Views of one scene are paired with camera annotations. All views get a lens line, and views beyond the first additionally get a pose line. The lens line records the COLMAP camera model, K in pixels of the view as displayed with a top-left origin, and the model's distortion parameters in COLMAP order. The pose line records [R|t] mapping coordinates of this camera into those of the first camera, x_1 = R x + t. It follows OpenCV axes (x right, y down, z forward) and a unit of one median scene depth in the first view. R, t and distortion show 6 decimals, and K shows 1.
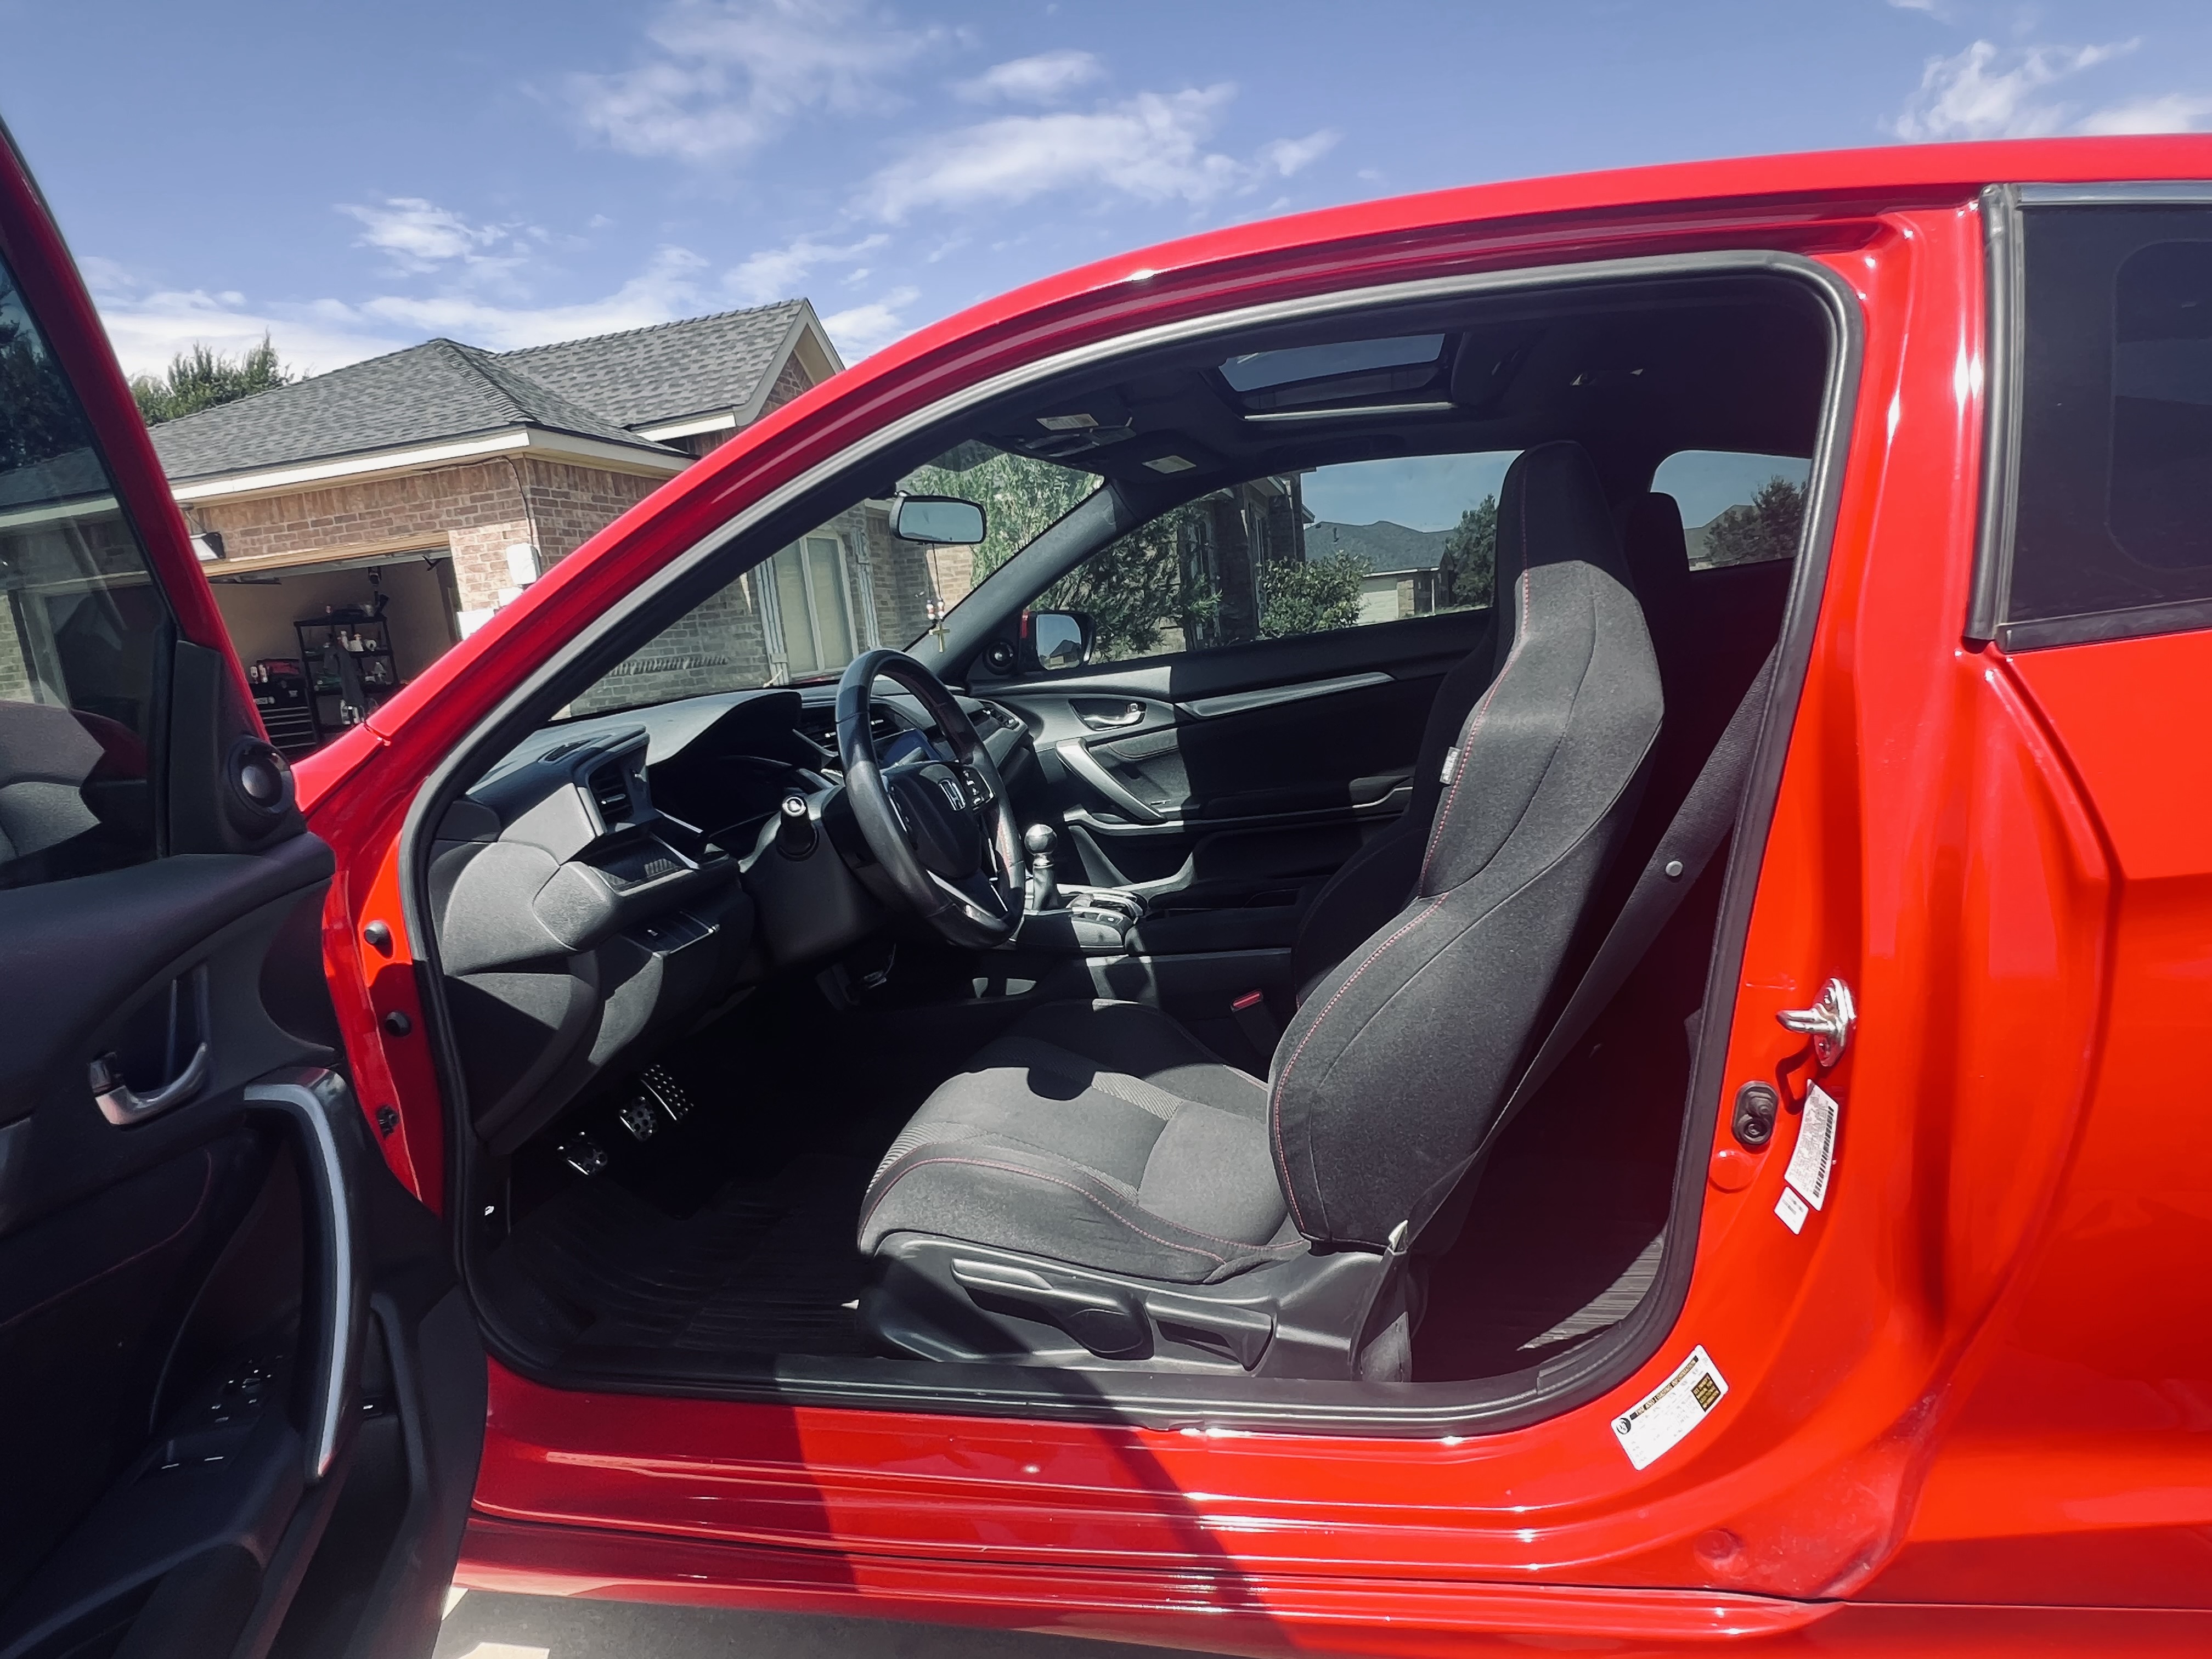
lens RADIAL K [[1228.1, 0, 1106.0], [0, 1228.1, 829.5], [0, 0, 1]] dist [-0.023176, -0.000586]
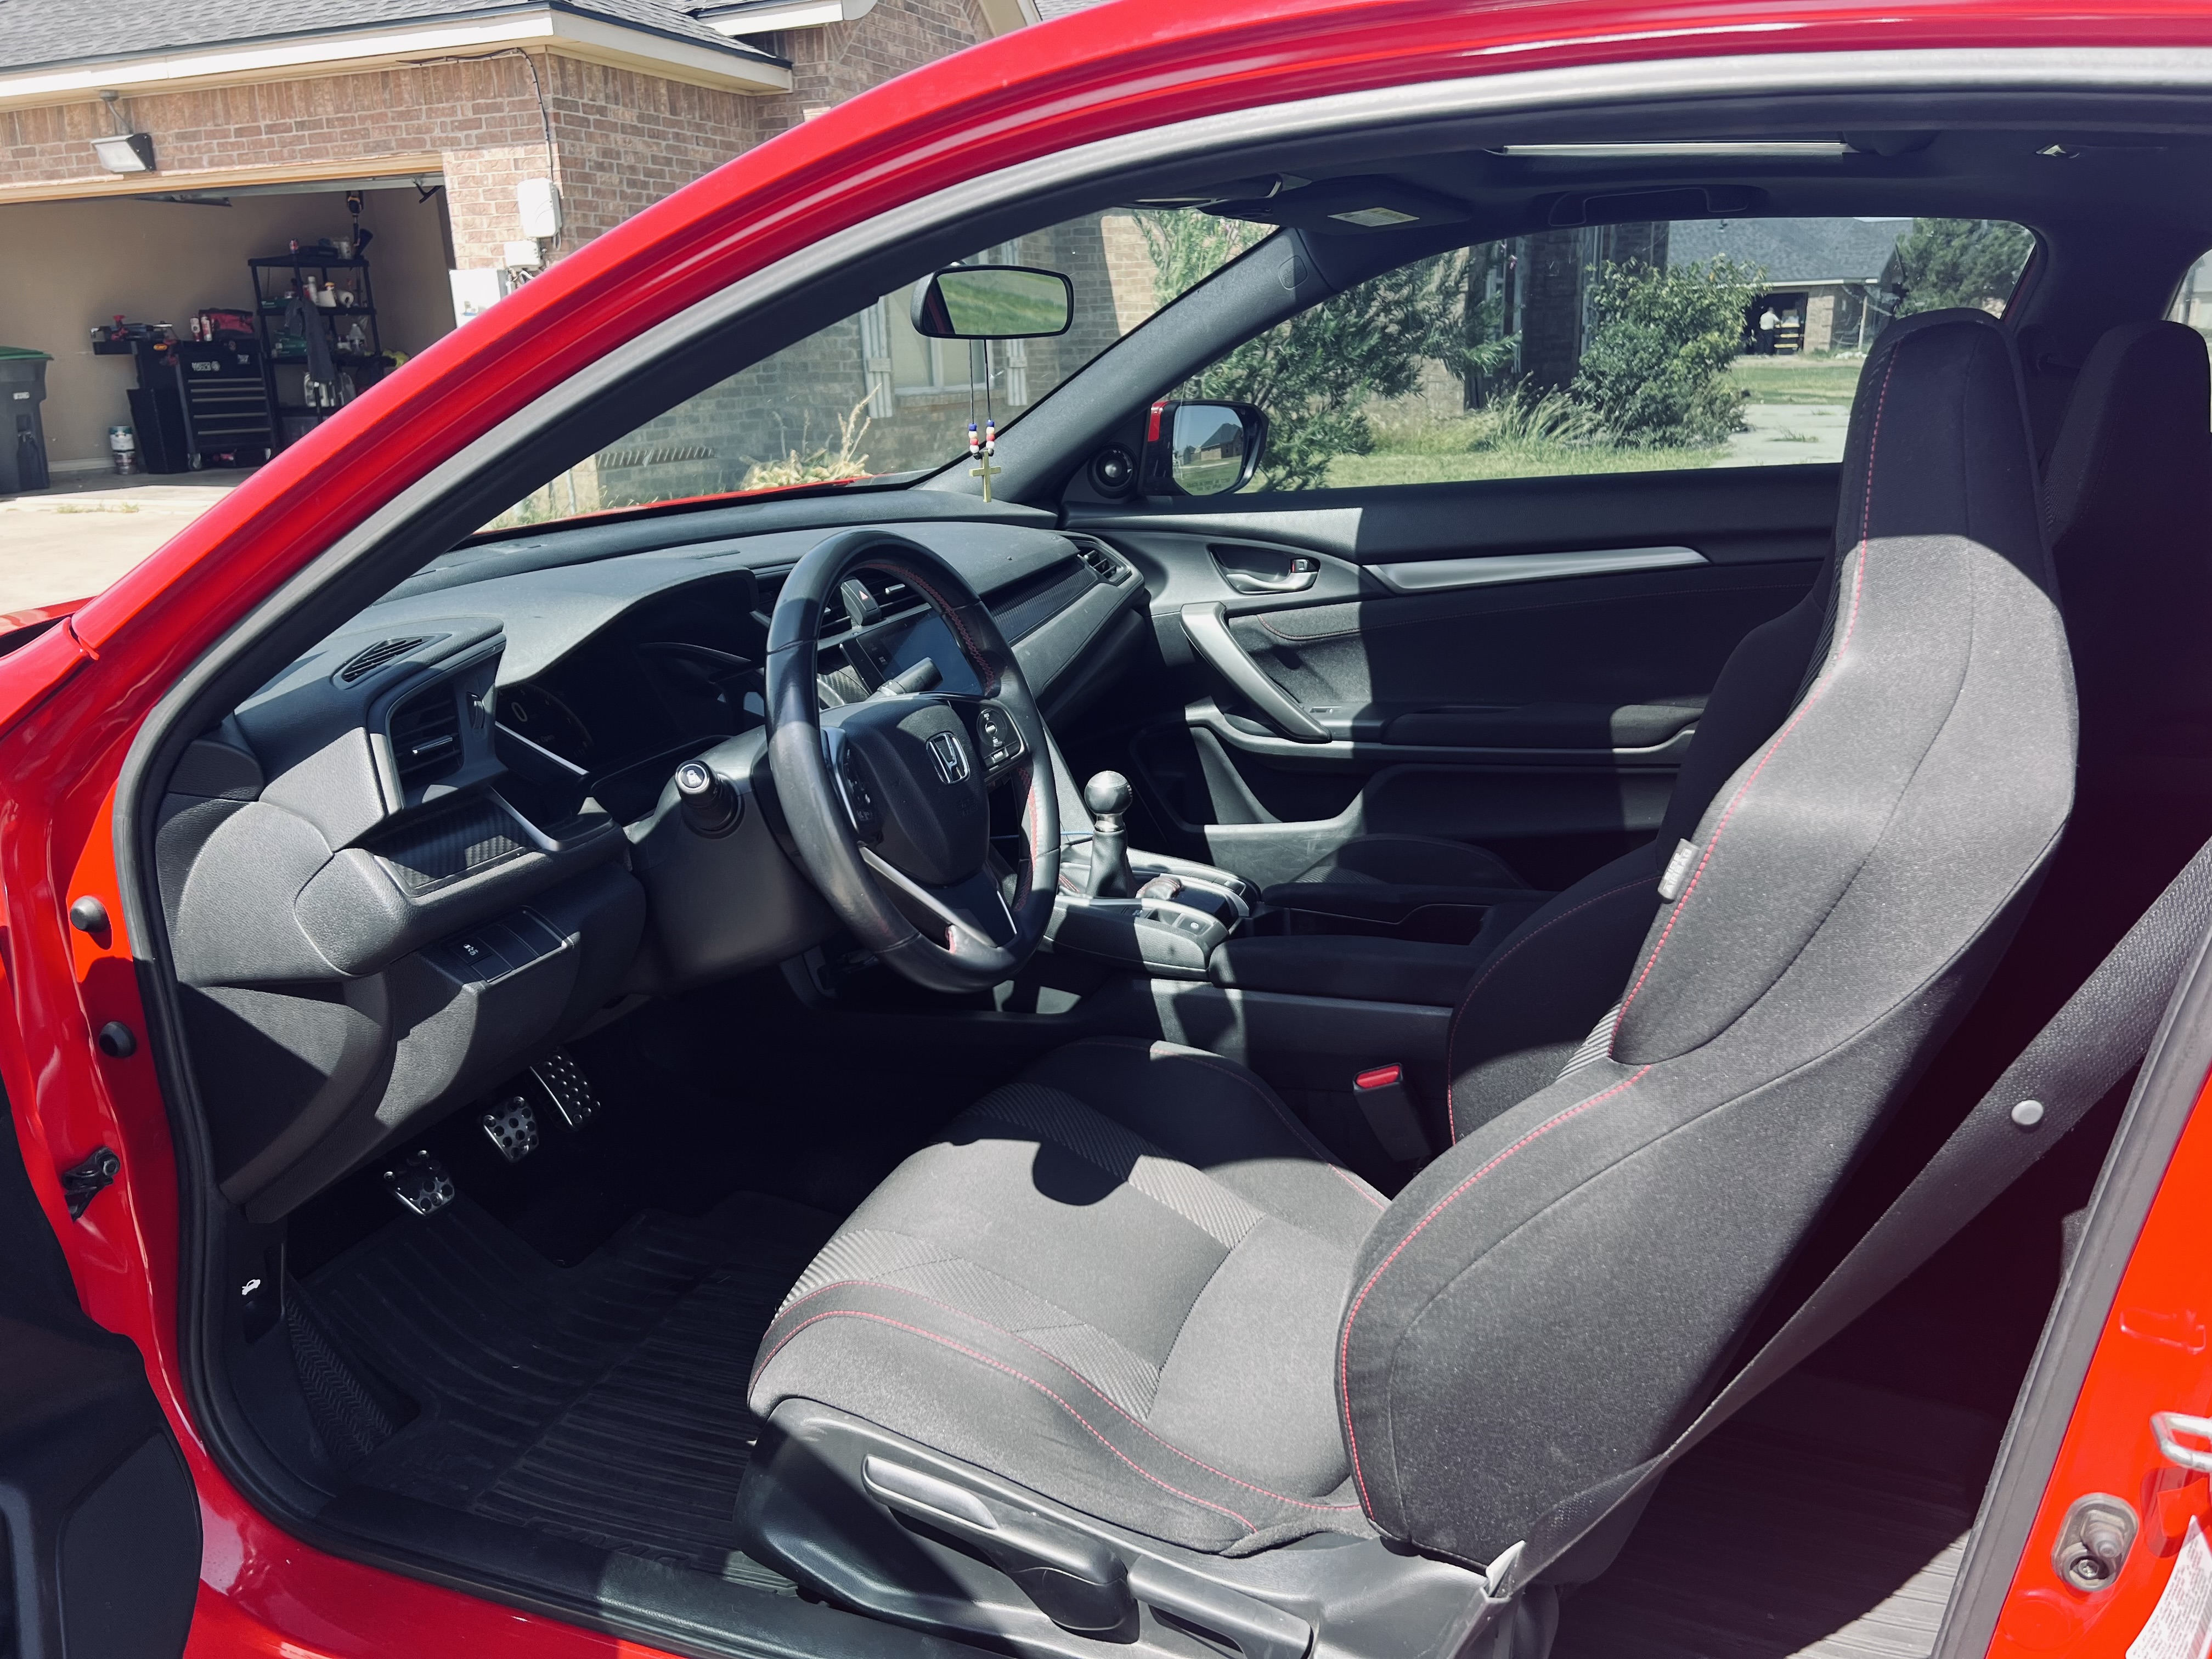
lens RADIAL K [[1690.3, 0, 1095.0], [0, 1690.3, 820.7], [0, 0, 1]] dist [0.072927, -0.119347]
pose [[0.986479, 0.106573, -0.124504, 0.057631], [-0.091052, 0.988055, 0.124326, -0.092130], [0.136267, -0.111309, 0.984399, 0.075270]]
